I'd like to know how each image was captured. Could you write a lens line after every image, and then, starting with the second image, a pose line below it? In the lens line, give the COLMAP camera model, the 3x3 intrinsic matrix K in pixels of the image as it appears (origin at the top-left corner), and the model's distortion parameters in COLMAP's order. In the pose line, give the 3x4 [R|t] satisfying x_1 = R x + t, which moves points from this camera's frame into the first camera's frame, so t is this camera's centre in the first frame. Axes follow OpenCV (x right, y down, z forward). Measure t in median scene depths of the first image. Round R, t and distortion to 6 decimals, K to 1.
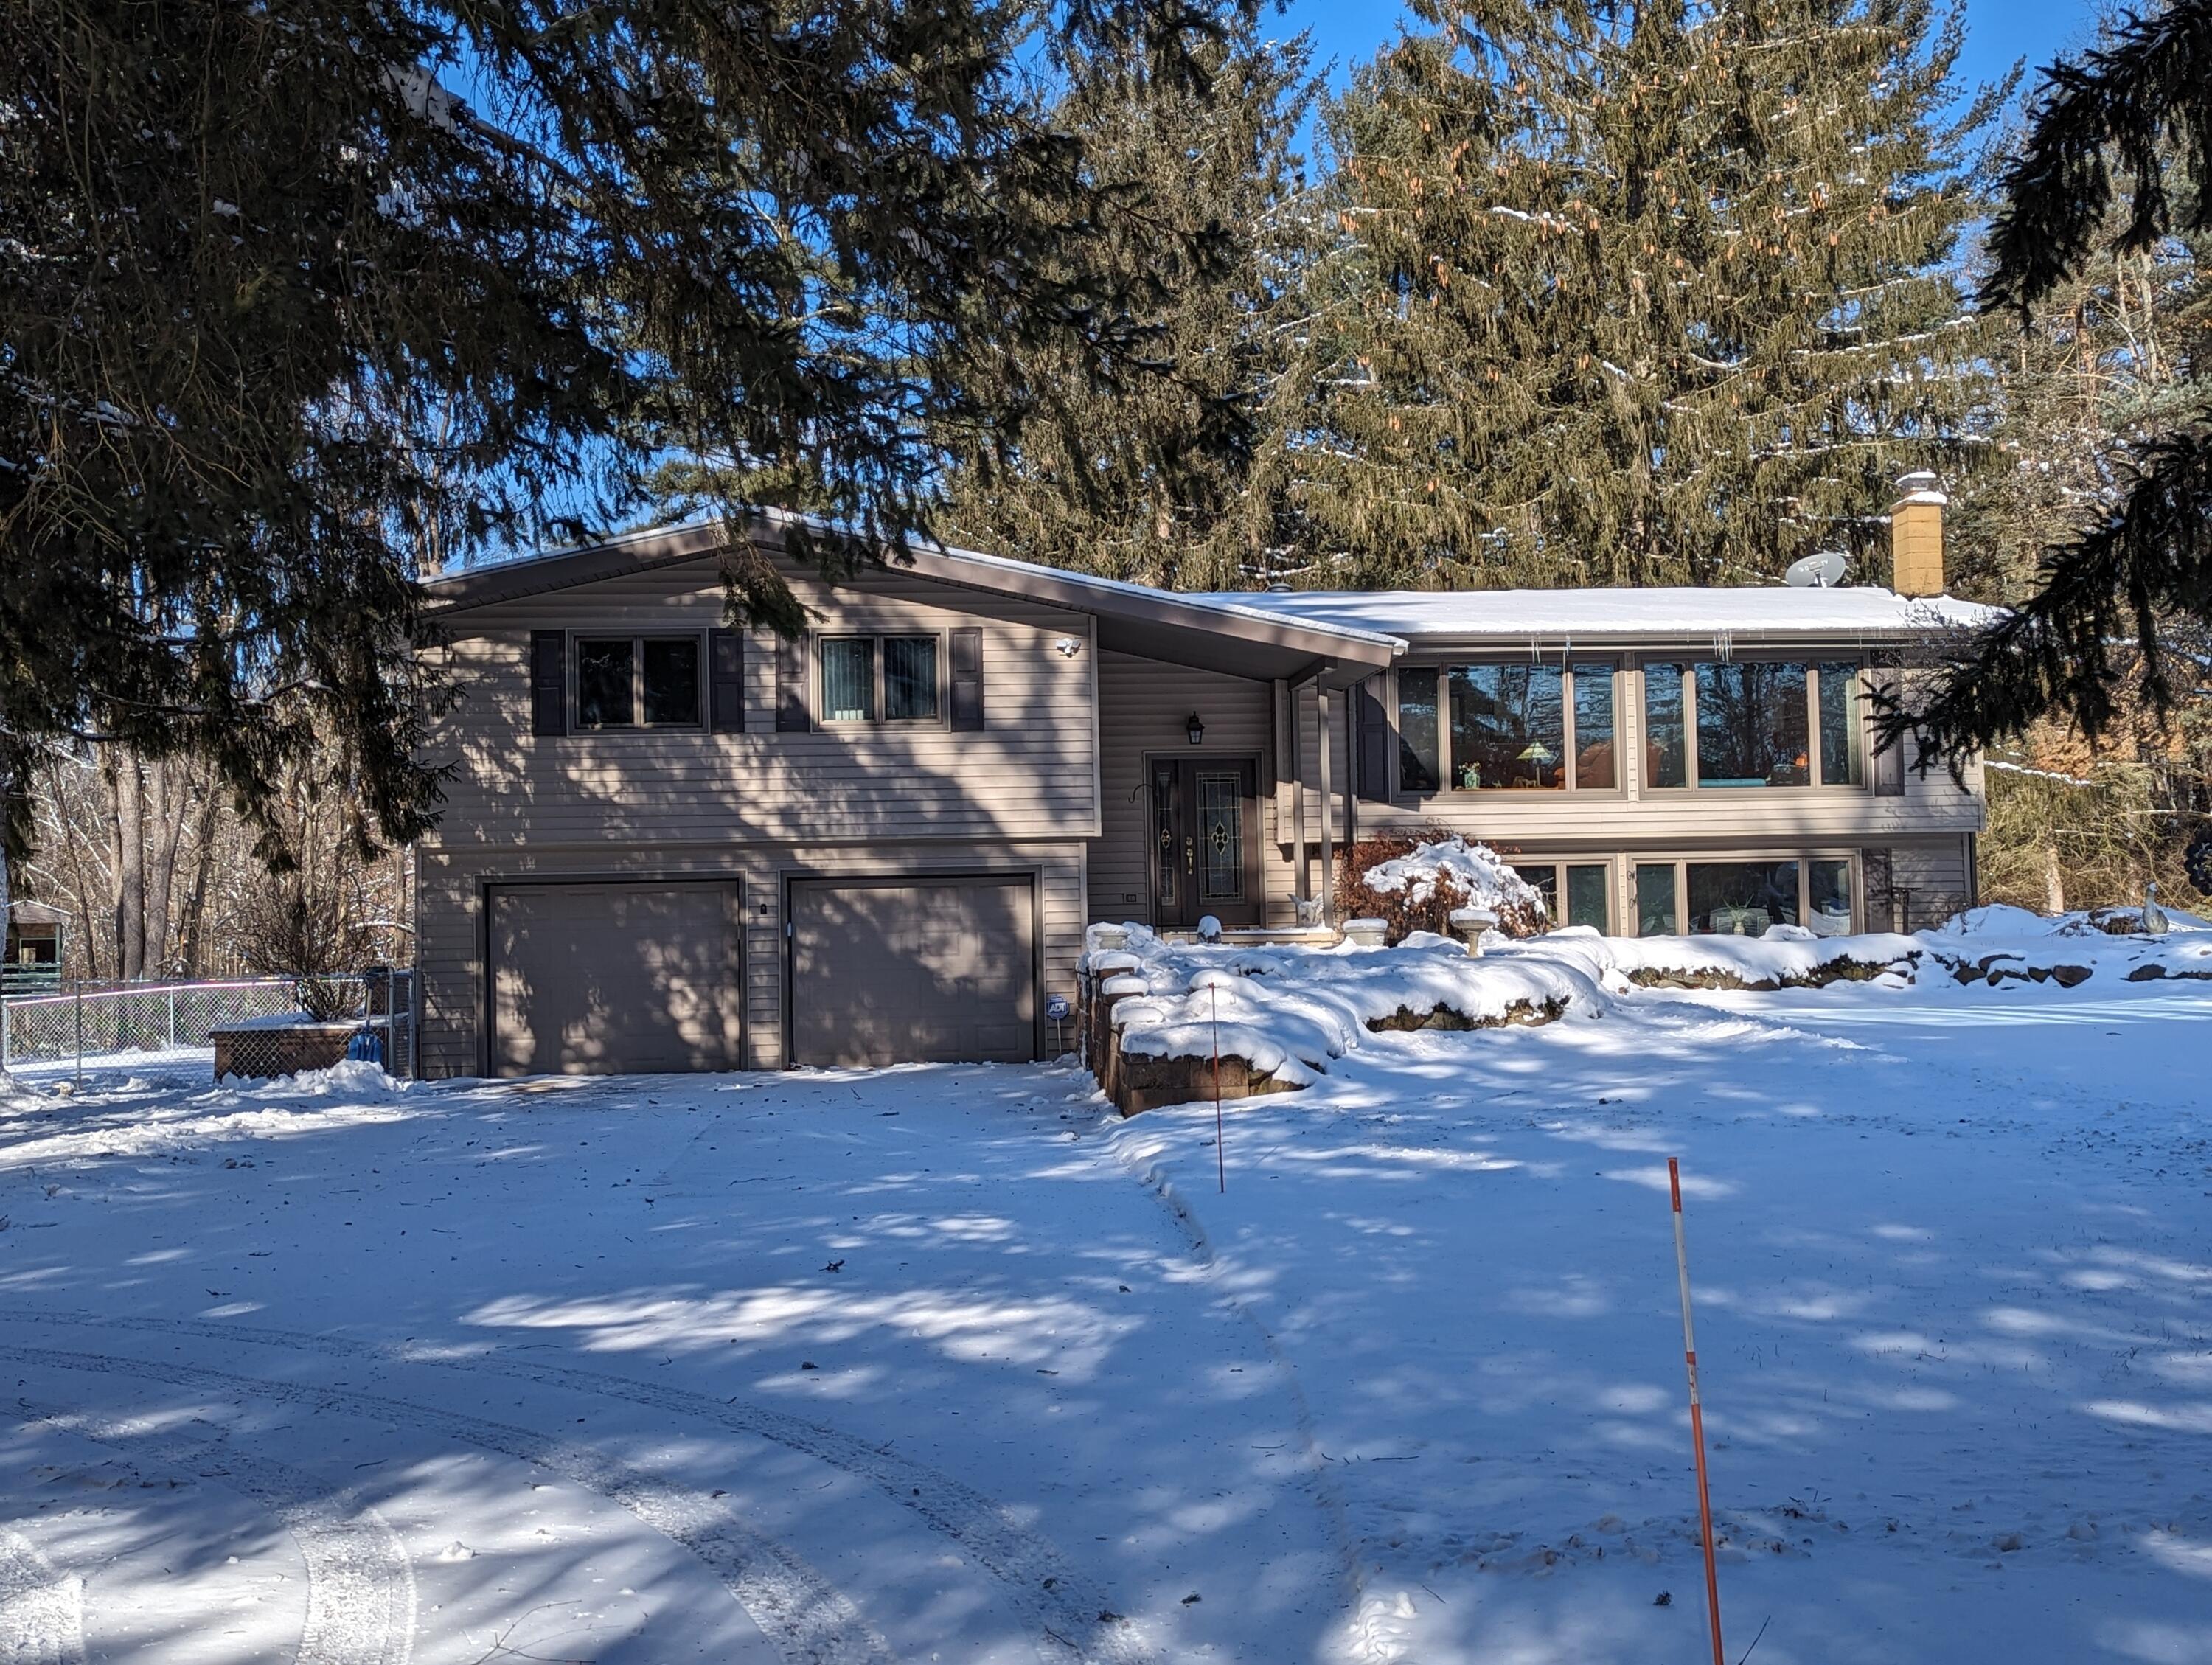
lens RADIAL K [[2672.0, 0, 1106.0], [0, 2672.0, 832.5], [0, 0, 1]] dist [0.100211, -0.183974]
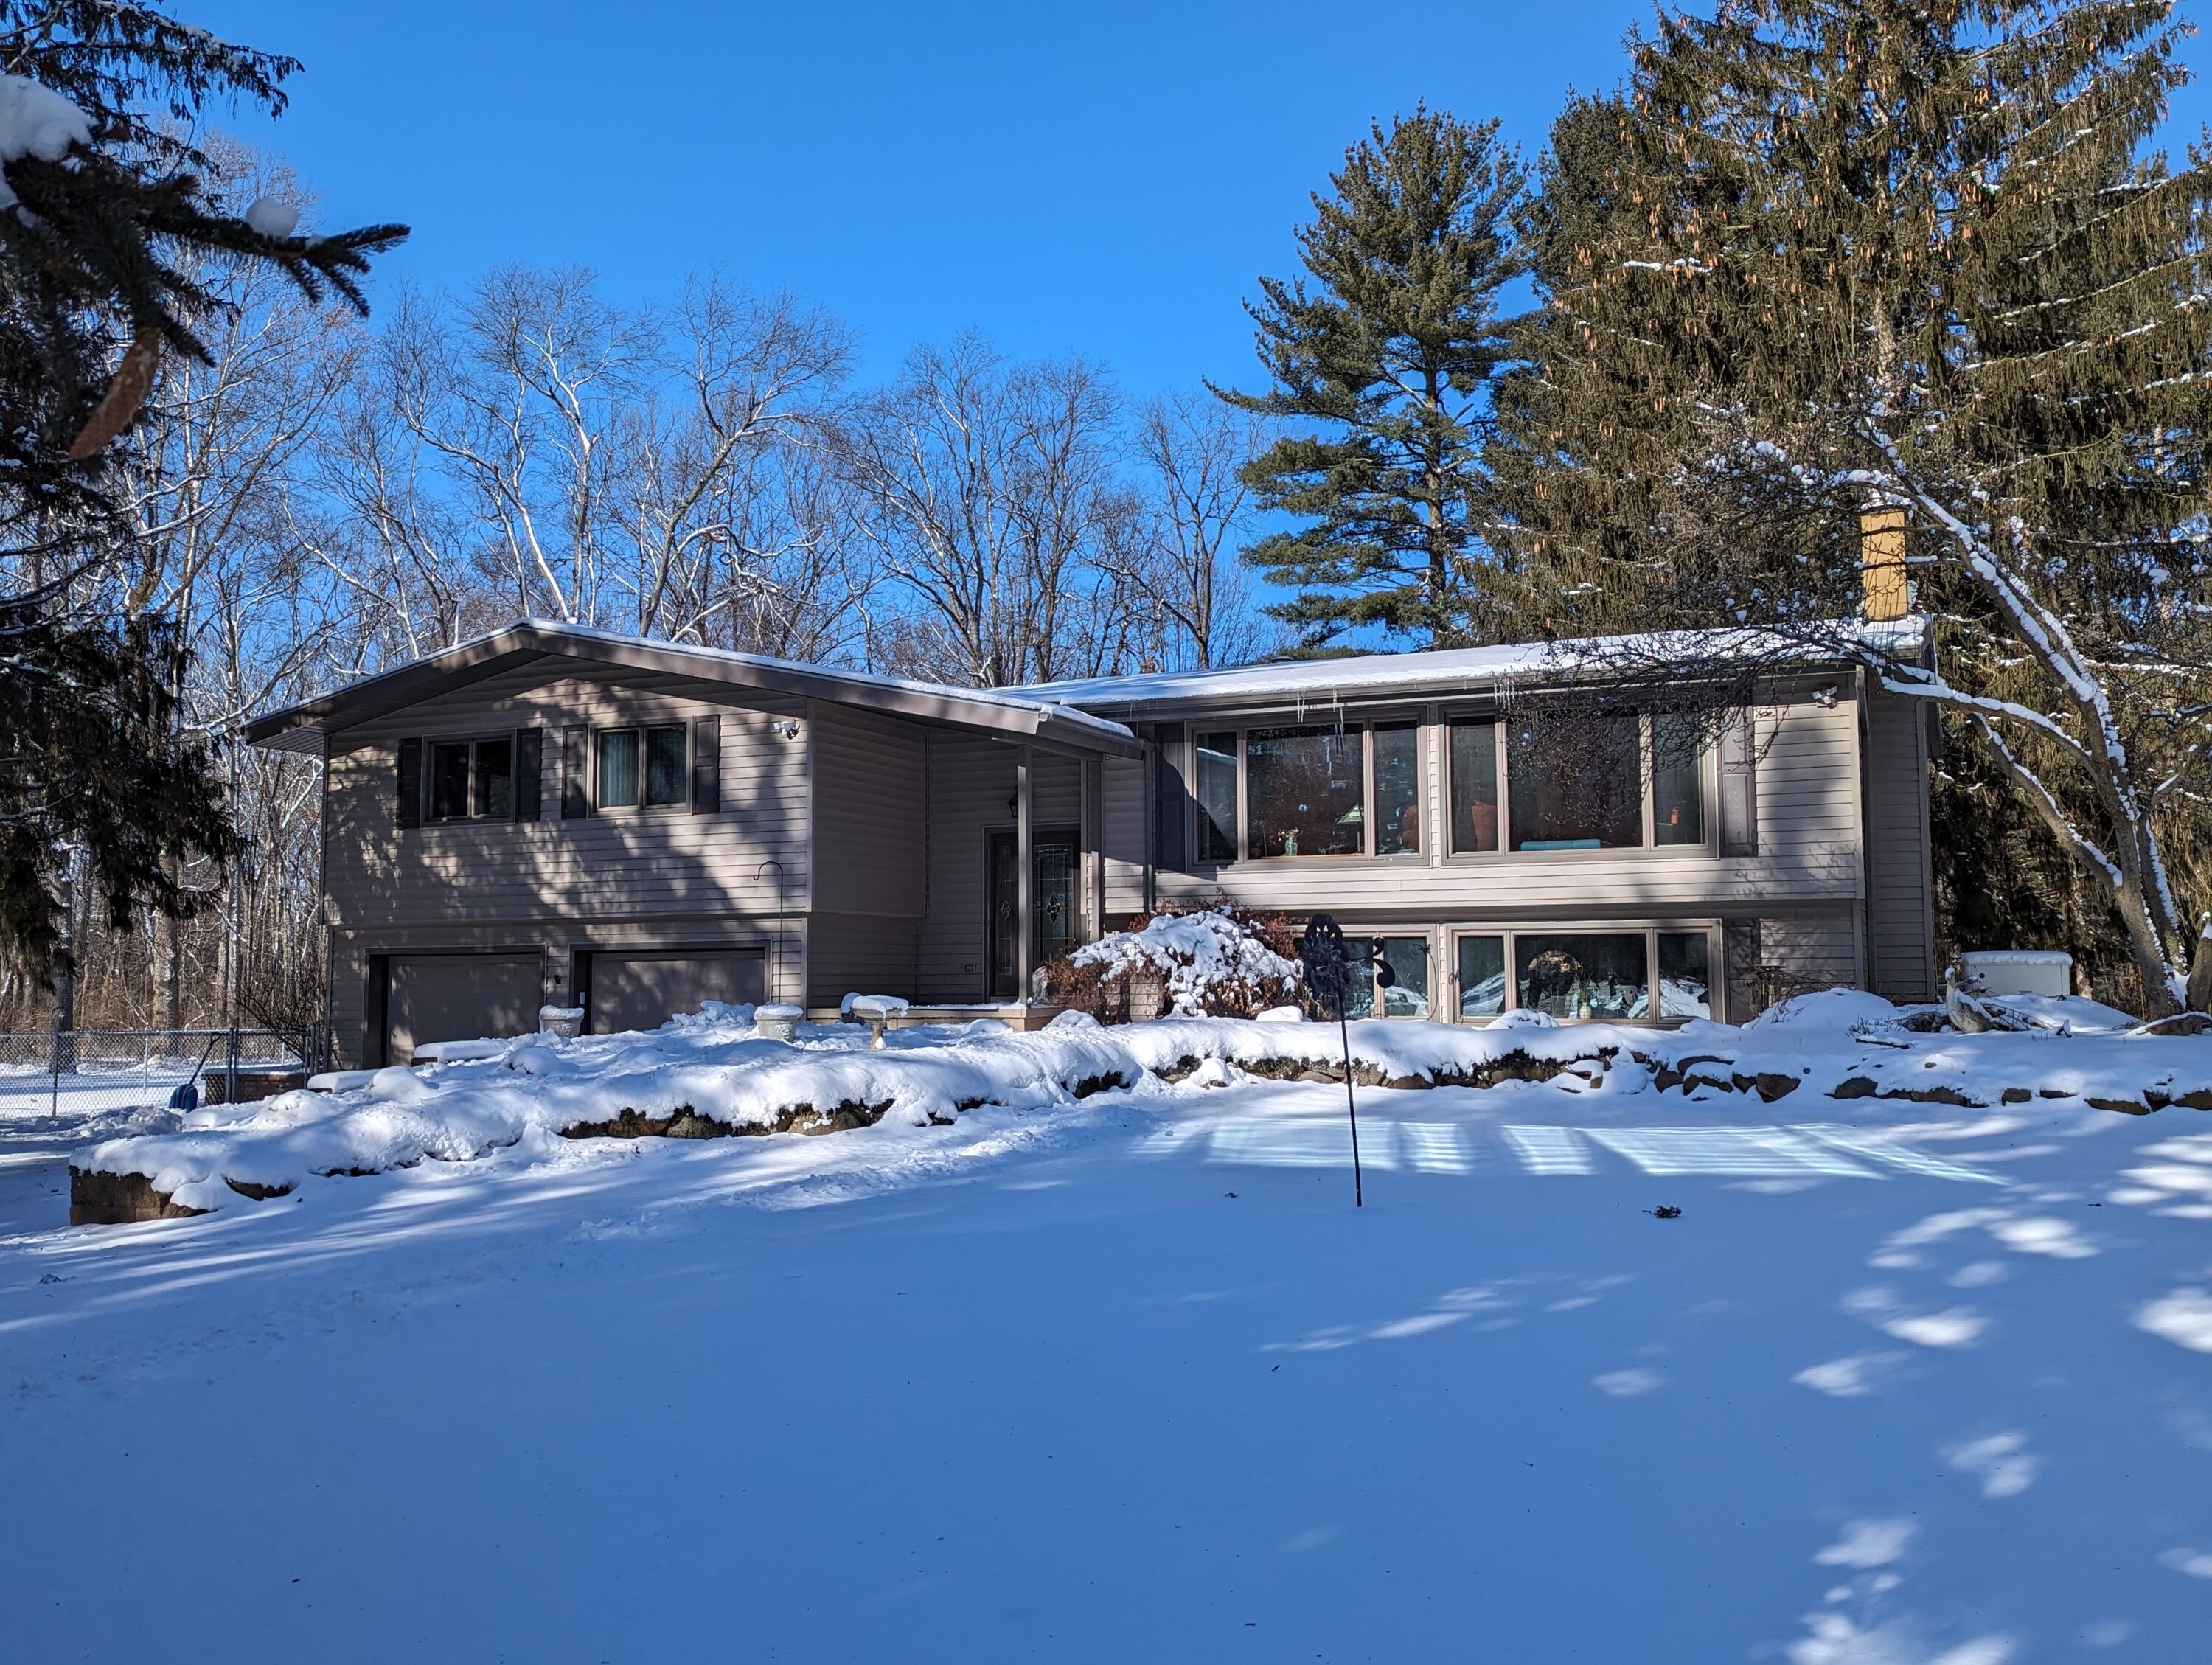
lens RADIAL K [[1928.3, 0, 1106.0], [0, 1928.3, 832.5], [0, 0, 1]] dist [0.121842, -0.274598]
pose [[0.869629, -0.024008, -0.493122, 0.463289], [0.011131, 0.999516, -0.029033, -0.006161], [0.493580, 0.019759, 0.869476, 0.406846]]
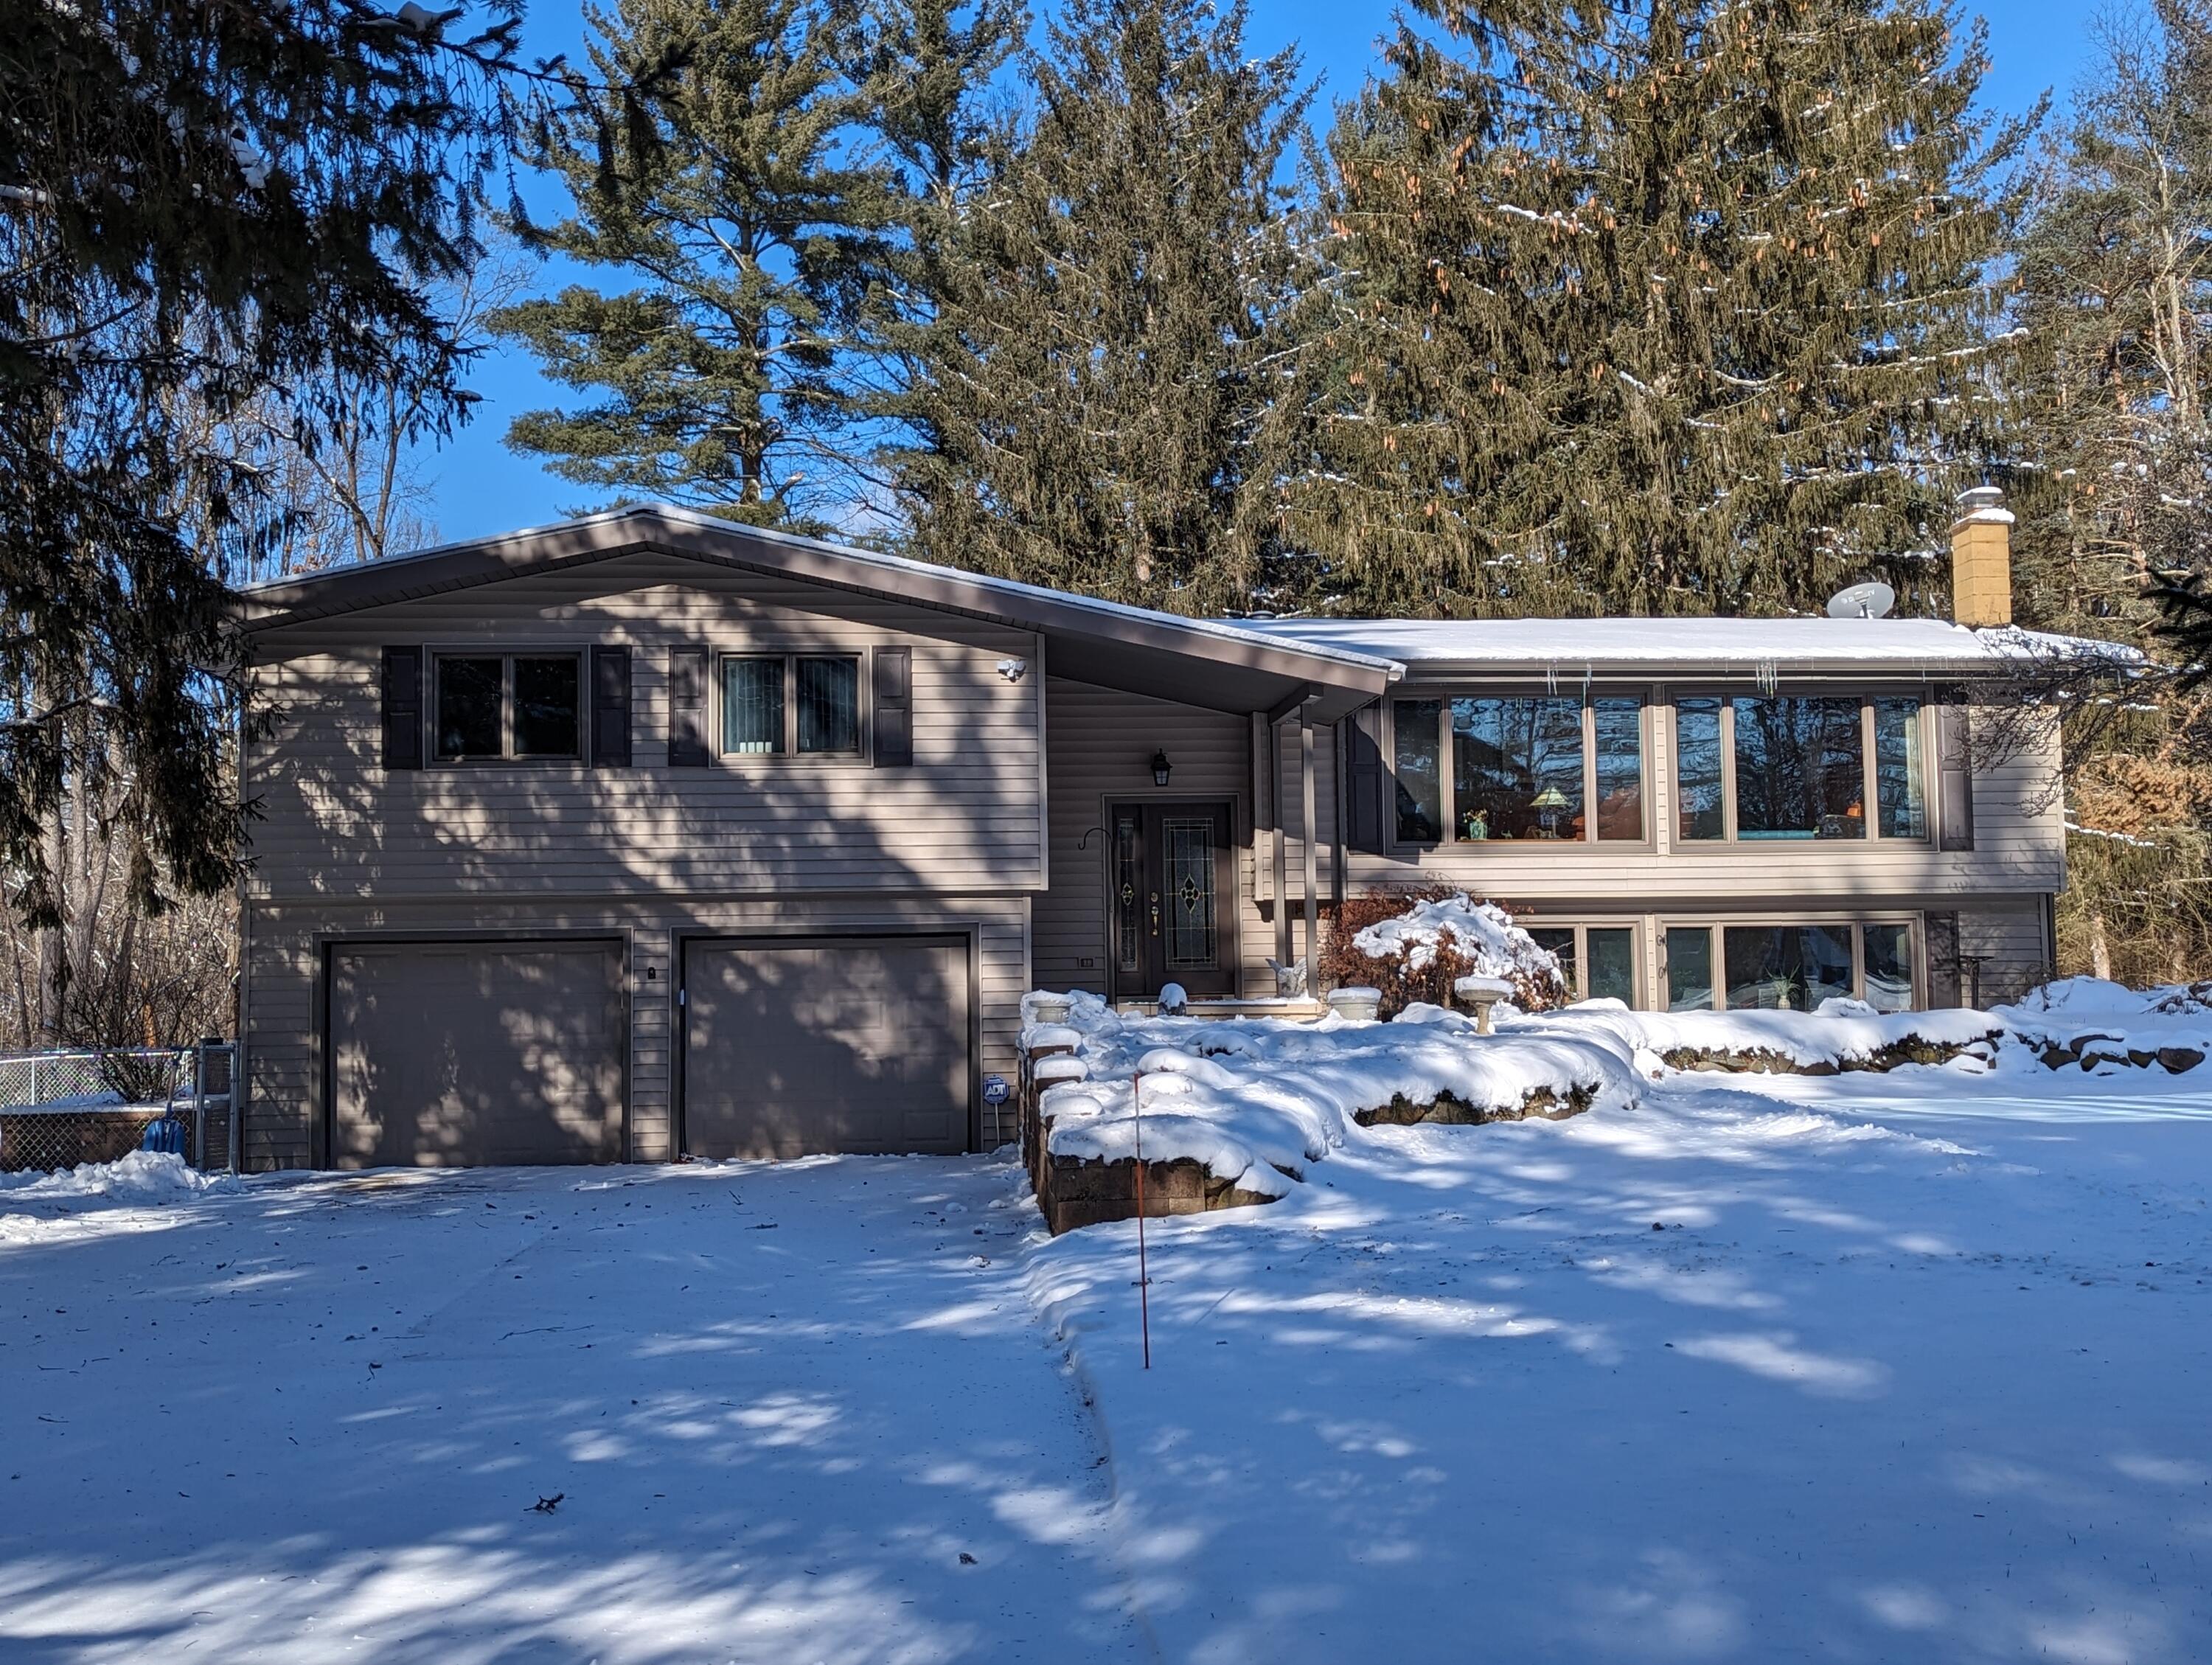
lens RADIAL K [[2672.0, 0, 1106.0], [0, 2672.0, 832.5], [0, 0, 1]] dist [0.100211, -0.183974]
pose [[0.999984, 0.005360, 0.001848, 0.015211], [-0.005311, 0.999656, -0.025676, 0.004784], [-0.001985, 0.025666, 0.999669, 0.140682]]
